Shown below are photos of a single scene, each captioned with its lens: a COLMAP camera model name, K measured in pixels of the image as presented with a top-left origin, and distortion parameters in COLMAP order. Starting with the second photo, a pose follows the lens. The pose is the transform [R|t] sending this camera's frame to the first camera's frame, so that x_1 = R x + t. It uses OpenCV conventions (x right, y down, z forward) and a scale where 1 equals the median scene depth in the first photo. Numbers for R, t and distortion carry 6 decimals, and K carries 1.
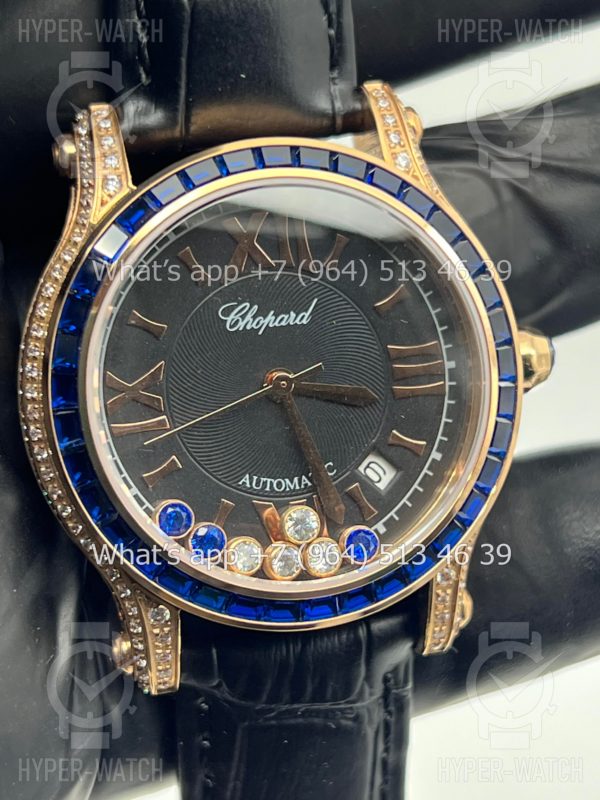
lens RADIAL K [[1883.1, 0, 300.0], [0, 1883.1, 400.0], [0, 0, 1]] dist [0.175987, 0.286704]
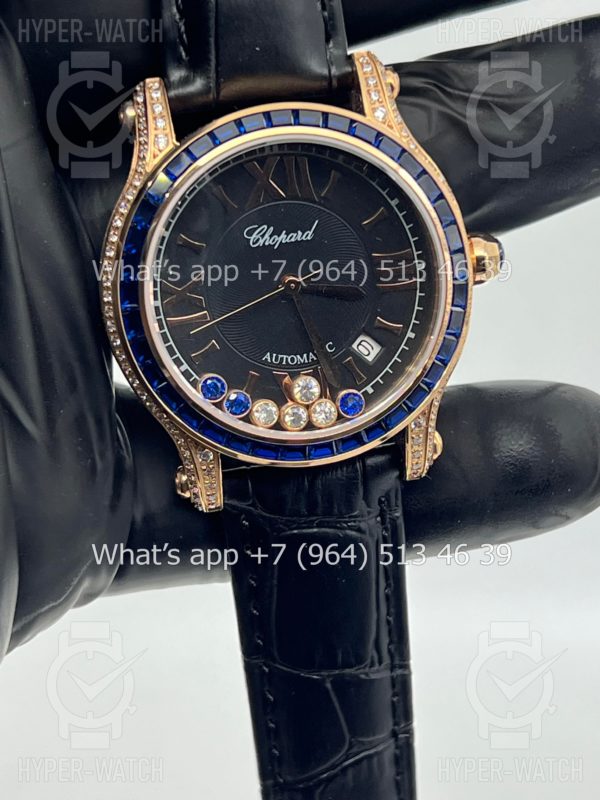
lens RADIAL K [[1816.7, 0, 300.0], [0, 1816.7, 400.0], [0, 0, 1]] dist [0.203450, 0.274537]
pose [[0.996502, -0.013107, -0.082529, 0.102481], [0.021967, 0.993975, 0.107386, -0.066761], [0.080625, -0.108823, 0.990786, -0.299376]]
